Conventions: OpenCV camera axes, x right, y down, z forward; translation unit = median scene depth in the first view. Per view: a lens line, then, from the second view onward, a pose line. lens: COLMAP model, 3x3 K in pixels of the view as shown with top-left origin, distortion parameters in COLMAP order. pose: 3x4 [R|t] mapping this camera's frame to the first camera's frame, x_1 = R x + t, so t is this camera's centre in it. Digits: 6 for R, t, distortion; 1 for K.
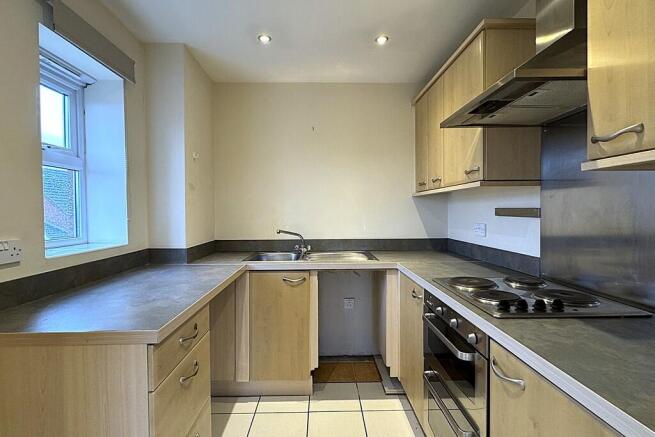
lens RADIAL K [[331.4, 0, 327.5], [0, 331.4, 218.5], [0, 0, 1]] dist [-0.000917, -0.022050]
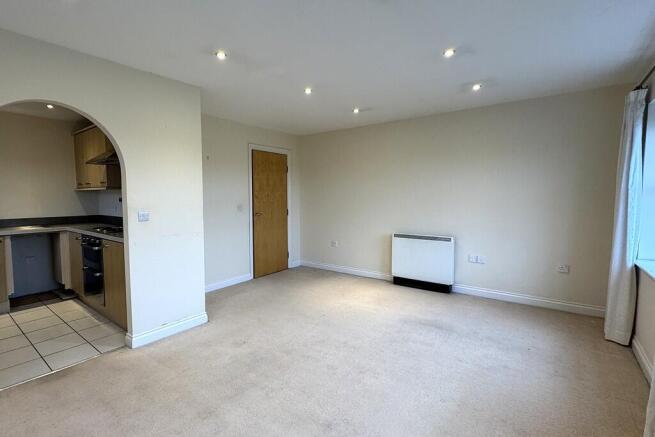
lens RADIAL K [[331.4, 0, 327.5], [0, 331.4, 218.5], [0, 0, 1]] dist [-0.000917, -0.022050]
pose [[0.627773, -0.047484, 0.776947, -0.293586], [0.018880, 0.998773, 0.045786, 0.026285], [-0.778168, -0.014075, 0.627899, -1.284080]]
